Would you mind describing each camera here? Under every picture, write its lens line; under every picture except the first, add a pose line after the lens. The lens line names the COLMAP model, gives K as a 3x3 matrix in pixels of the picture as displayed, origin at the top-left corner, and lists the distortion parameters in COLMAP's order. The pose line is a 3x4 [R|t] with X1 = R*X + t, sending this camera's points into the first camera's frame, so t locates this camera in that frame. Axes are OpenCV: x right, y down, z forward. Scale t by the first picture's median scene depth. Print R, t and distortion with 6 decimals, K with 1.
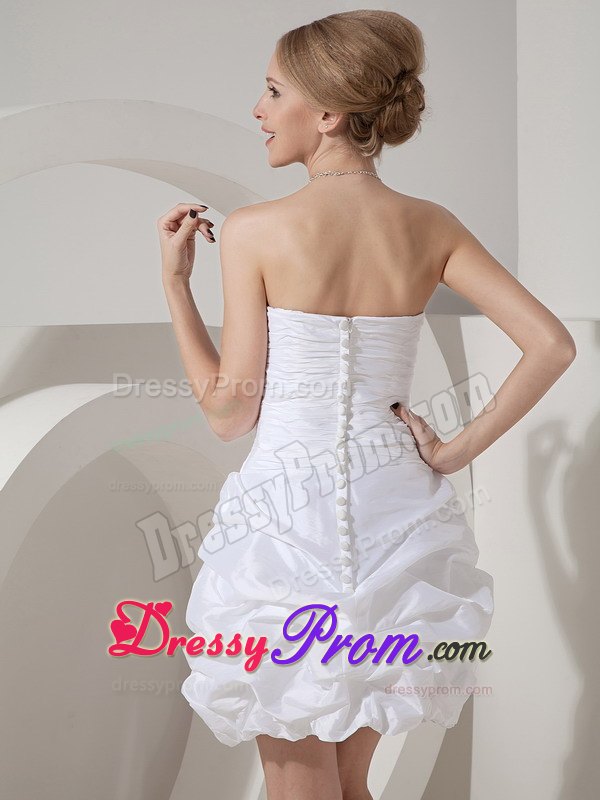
lens RADIAL K [[1920.1, 0, 301.0], [0, 1920.1, 402.8], [0, 0, 1]] dist [0.162144, 0.000000]
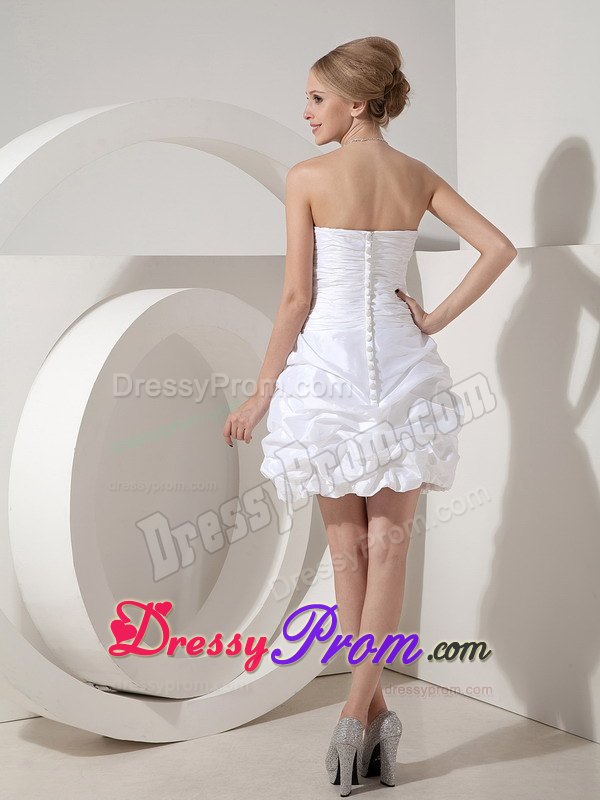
lens RADIAL K [[1802.3, 0, 296.4], [0, 1802.3, 397.3], [0, 0, 1]] dist [-0.058157, 0.000000]
pose [[0.997377, -0.021557, -0.069098, 0.063624], [0.029305, 0.993145, 0.113160, -0.081162], [0.066185, -0.114888, 0.991171, -0.499557]]
